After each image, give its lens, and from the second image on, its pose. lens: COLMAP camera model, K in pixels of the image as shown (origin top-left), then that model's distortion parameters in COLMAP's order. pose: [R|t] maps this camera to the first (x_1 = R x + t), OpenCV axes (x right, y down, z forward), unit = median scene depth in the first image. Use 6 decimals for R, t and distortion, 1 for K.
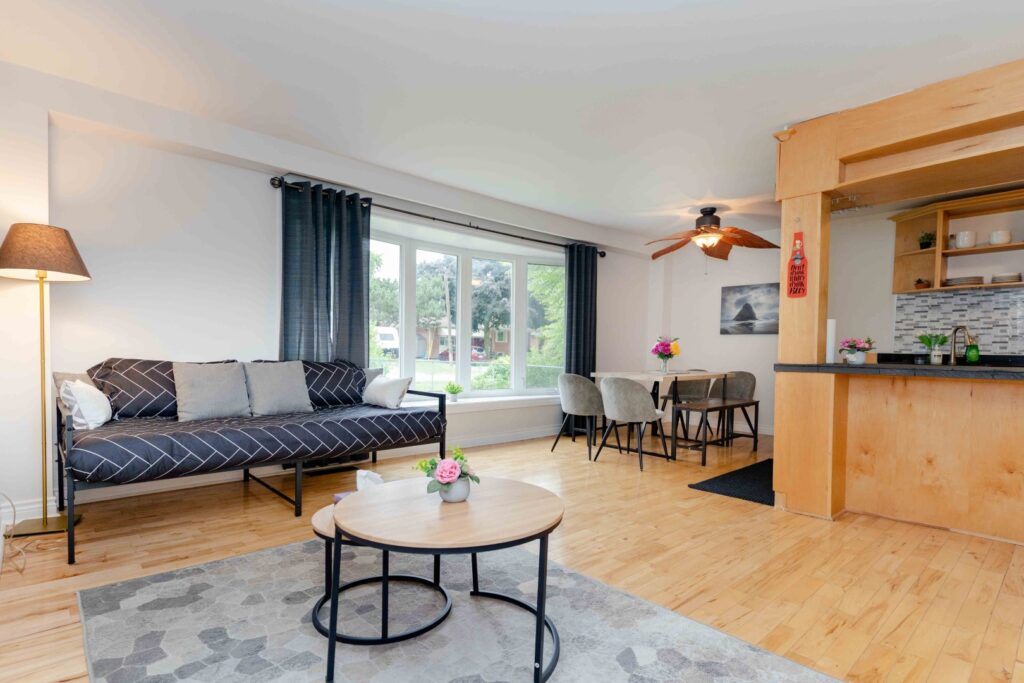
lens RADIAL K [[520.4, 0, 514.0], [0, 520.4, 362.2], [0, 0, 1]] dist [-0.003772, 0.000618]
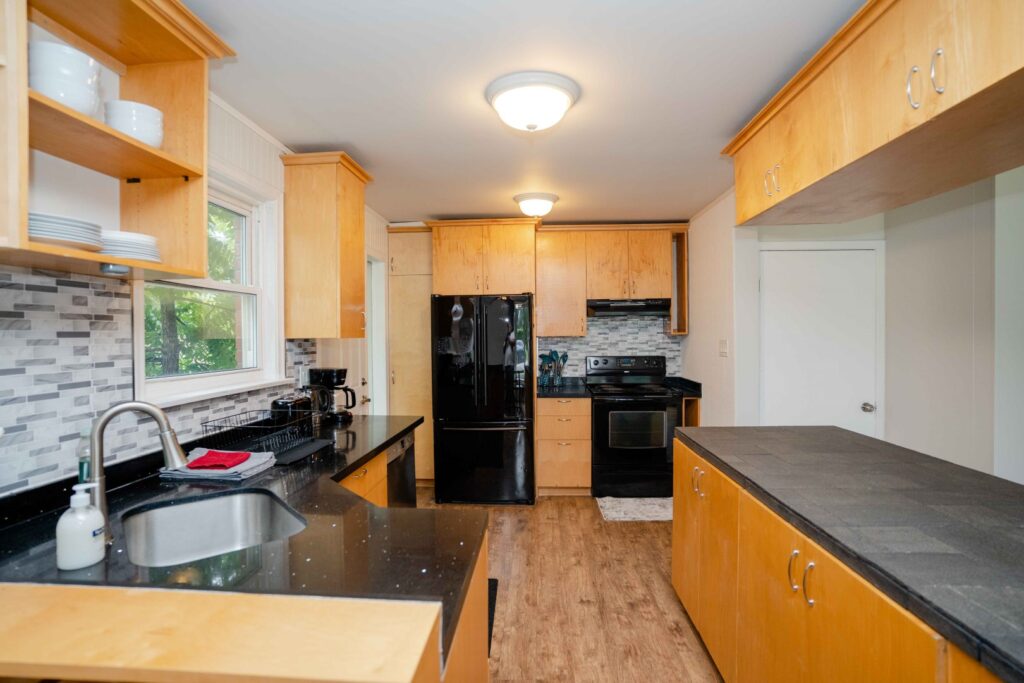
lens RADIAL K [[522.2, 0, 512.1], [0, 522.2, 338.7], [0, 0, 1]] dist [-0.001520, 0.000136]
pose [[-0.701609, -0.013668, 0.712431, 0.490441], [0.014545, 0.999333, 0.033496, -0.103206], [-0.712414, 0.033863, -0.700942, 0.992536]]
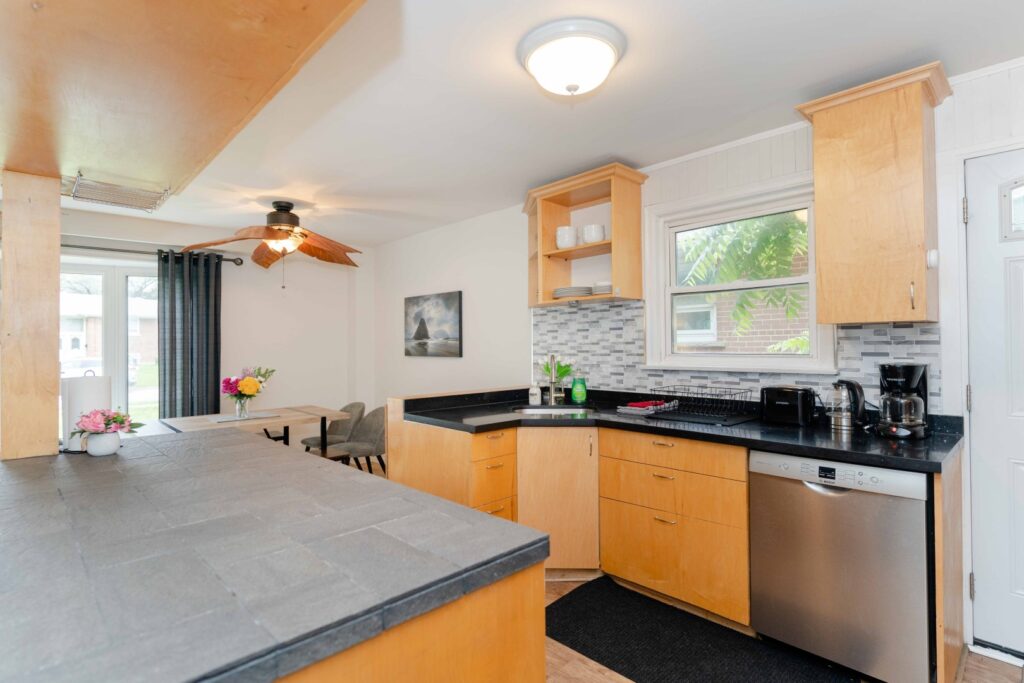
lens RADIAL K [[522.2, 0, 512.2], [0, 522.2, 338.2], [0, 0, 1]] dist [-0.001520, 0.000136]
pose [[0.999774, -0.020977, 0.003571, 0.756321], [0.021103, 0.998984, -0.039828, -0.060376], [-0.002732, 0.039895, 0.999200, 0.245084]]
